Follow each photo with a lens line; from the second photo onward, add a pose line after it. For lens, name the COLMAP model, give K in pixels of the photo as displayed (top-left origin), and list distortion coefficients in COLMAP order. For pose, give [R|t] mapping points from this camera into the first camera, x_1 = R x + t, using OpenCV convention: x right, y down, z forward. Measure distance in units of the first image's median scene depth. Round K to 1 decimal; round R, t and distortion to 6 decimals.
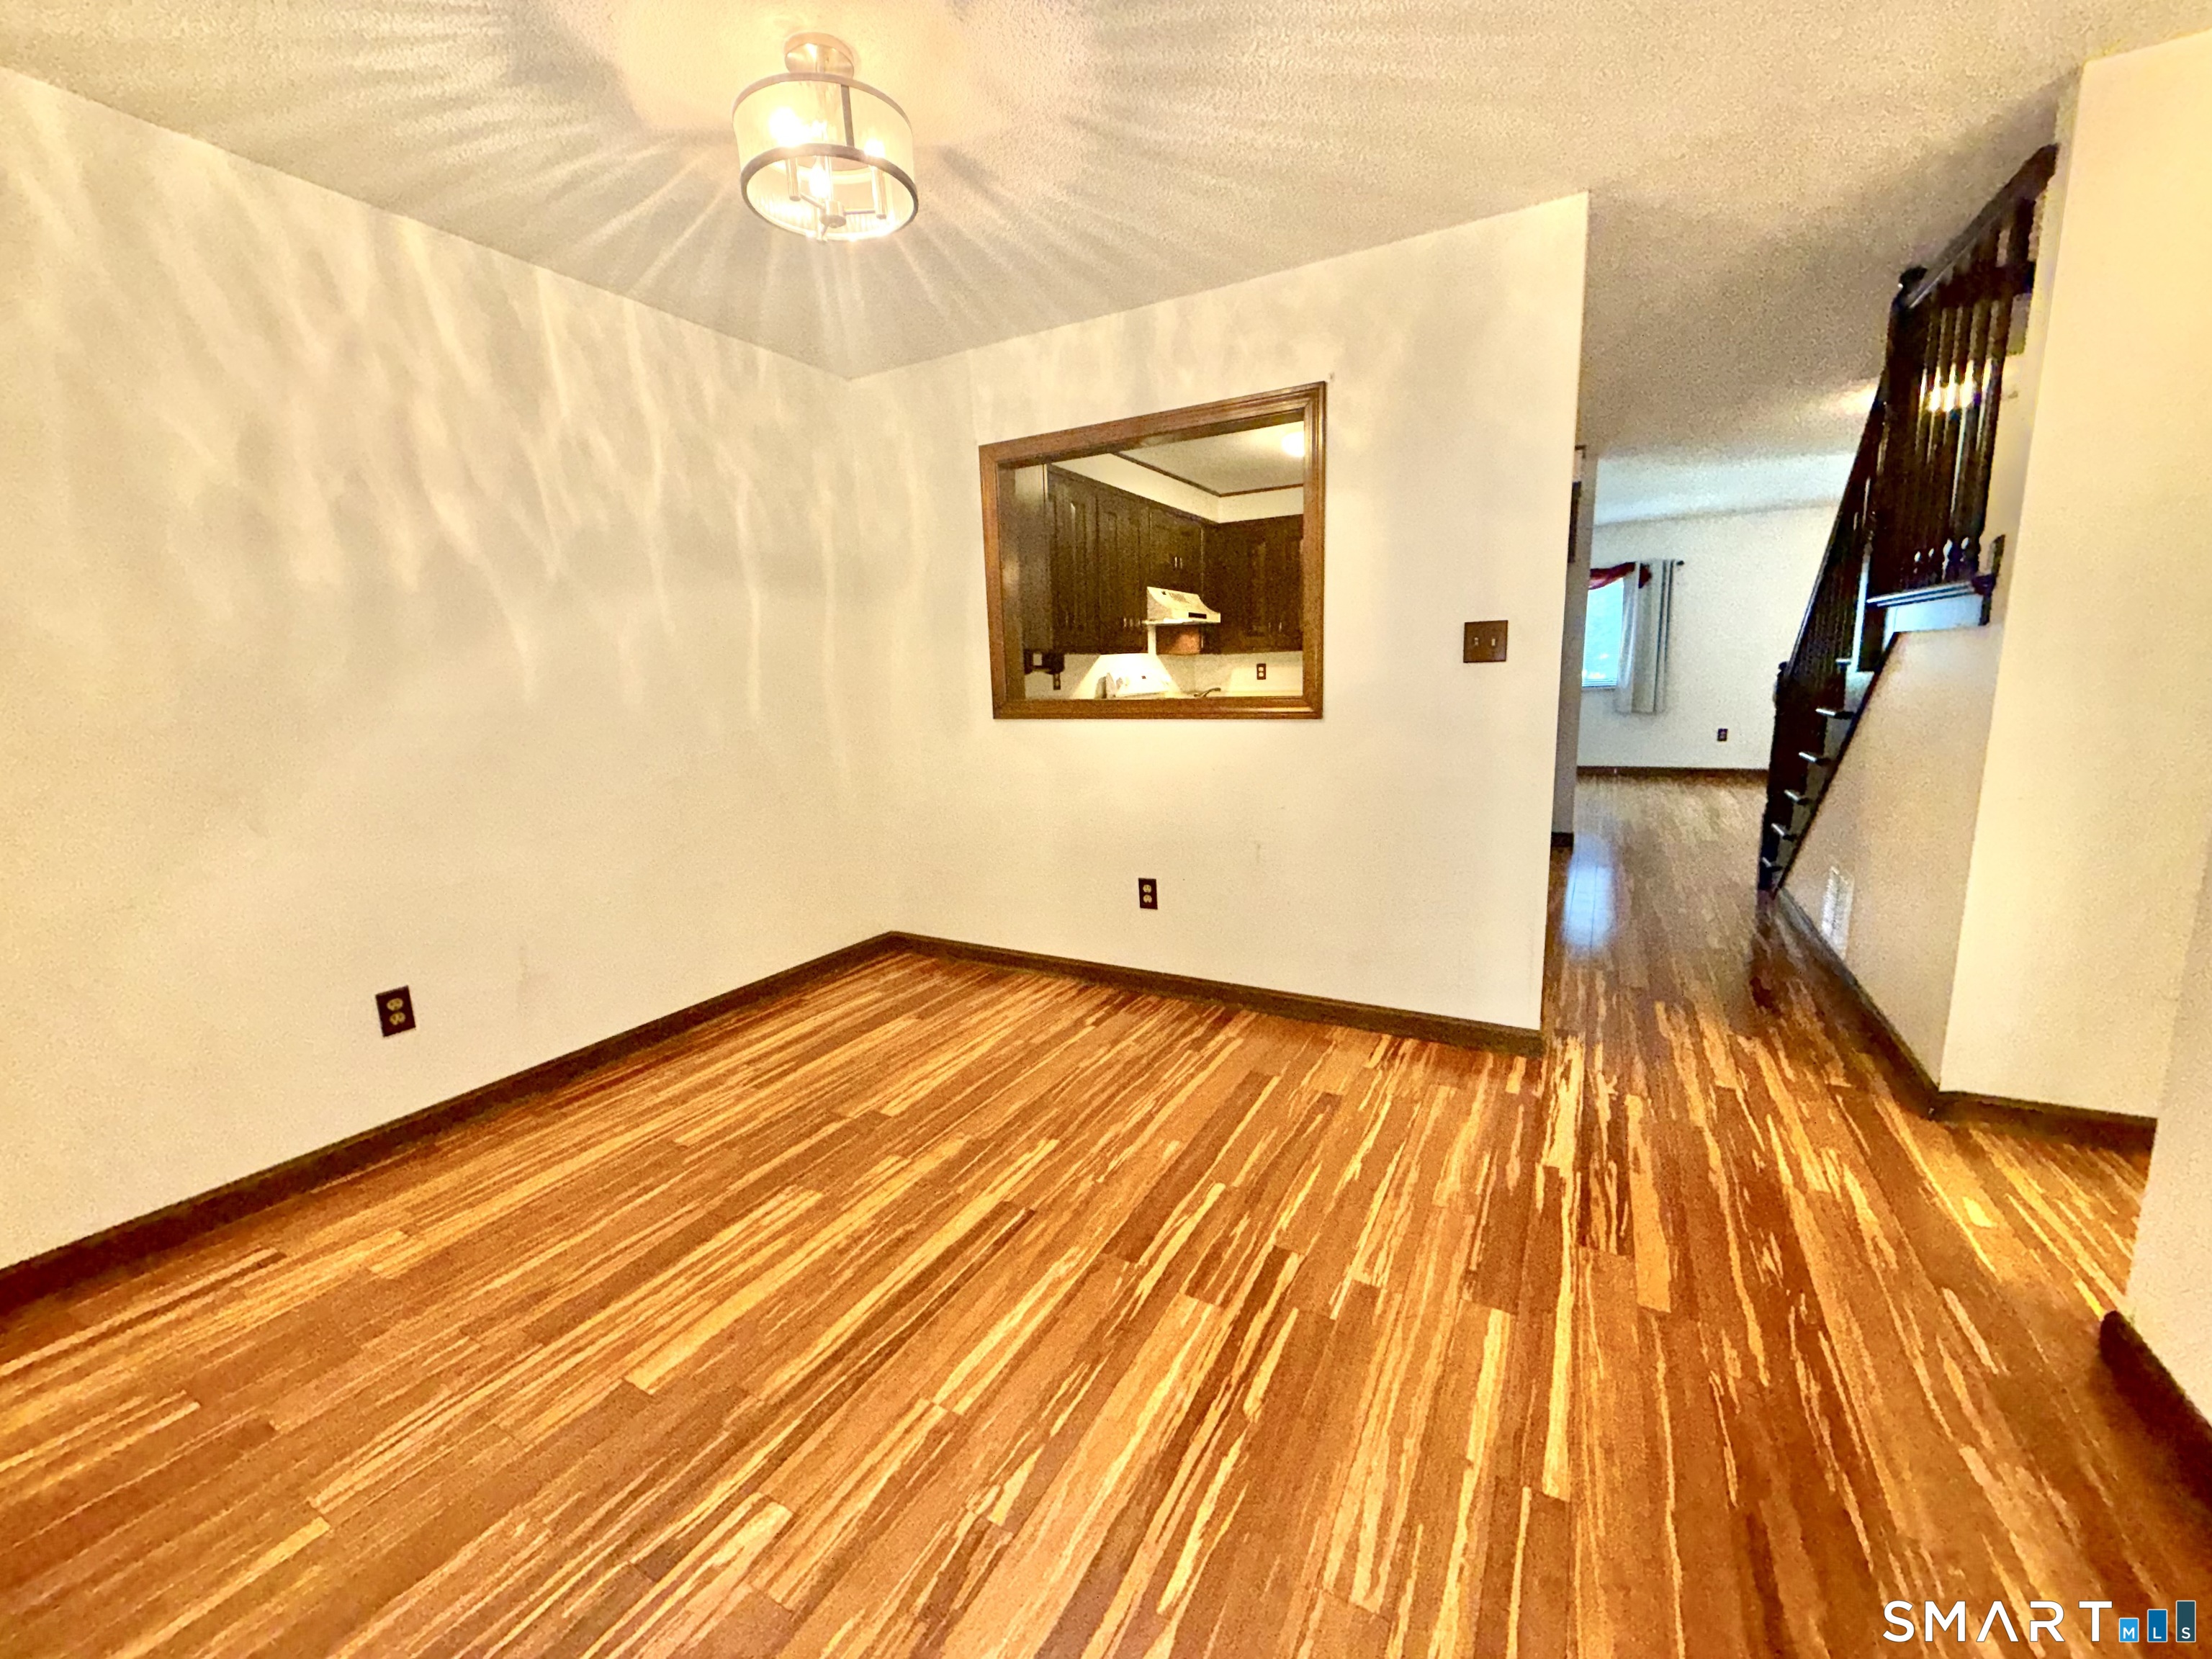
lens RADIAL K [[877.5, 0, 1106.1], [0, 877.5, 827.7], [0, 0, 1]] dist [0.001402, 0.000085]
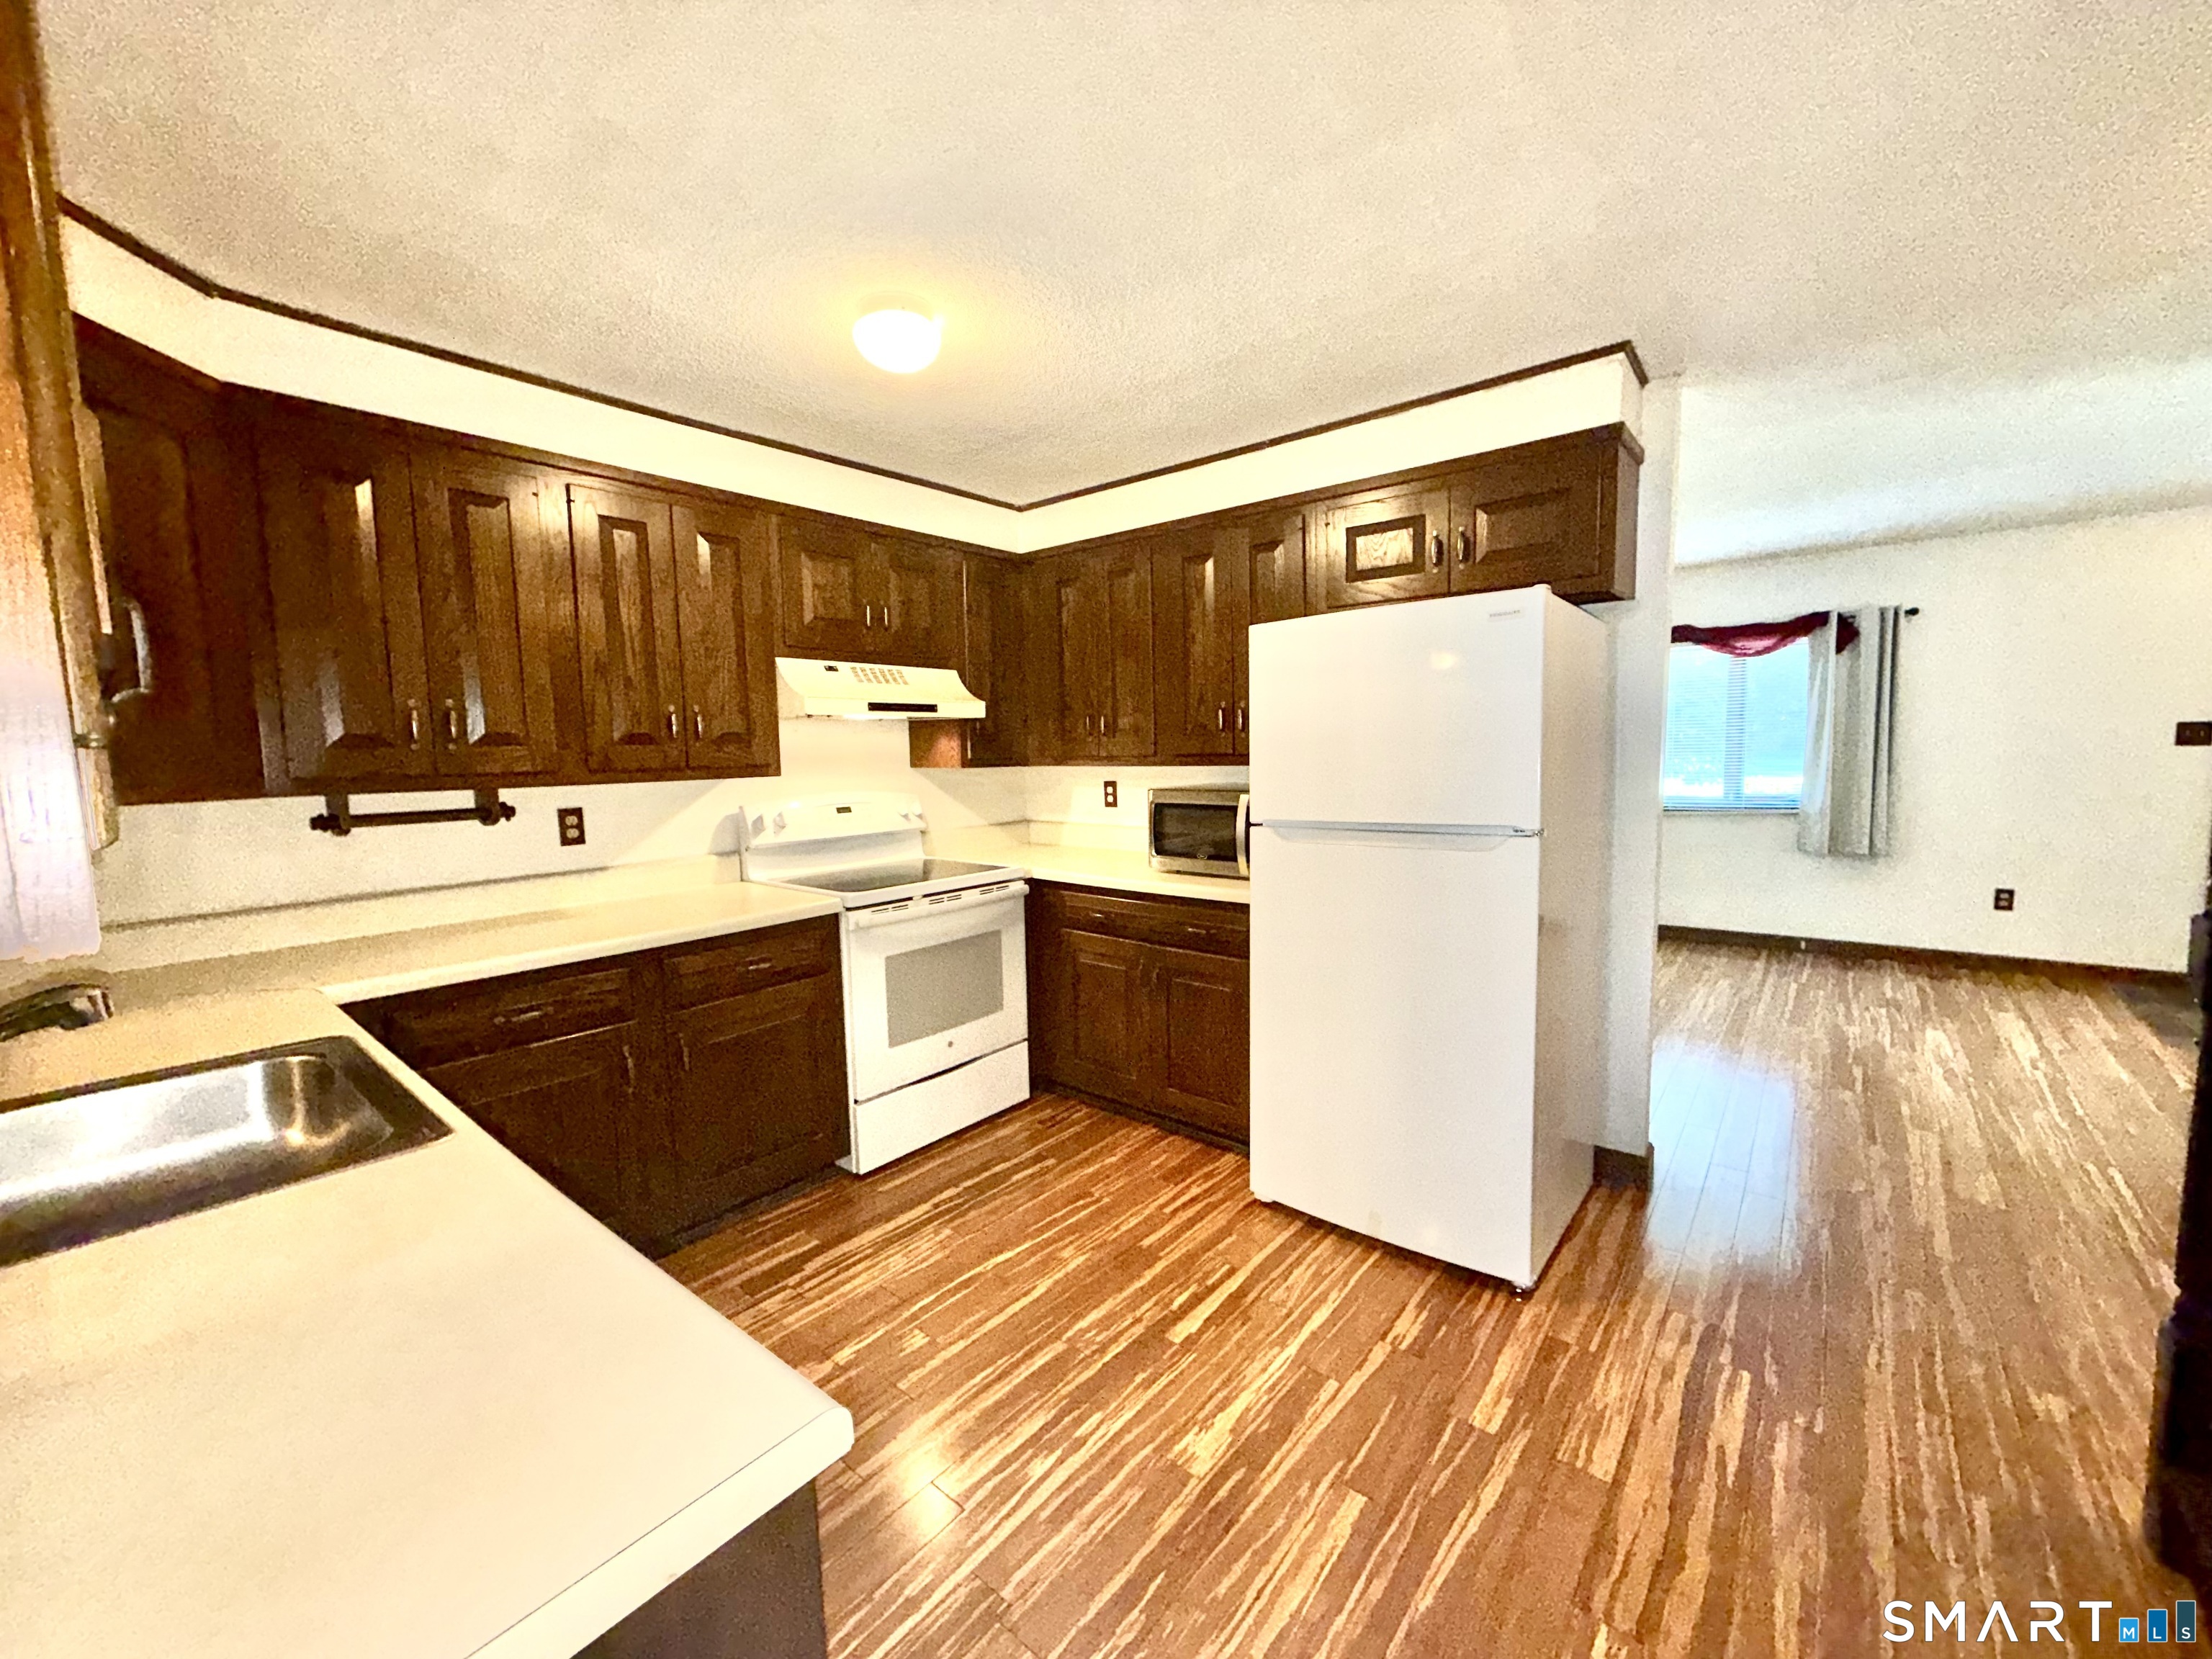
lens RADIAL K [[877.5, 0, 1107.0], [0, 877.5, 828.8], [0, 0, 1]] dist [0.001402, 0.000085]
pose [[0.981839, 0.023705, -0.188231, 0.227445], [-0.039175, 0.996113, -0.078895, -0.082234], [0.185629, 0.084836, 0.978951, 0.317244]]
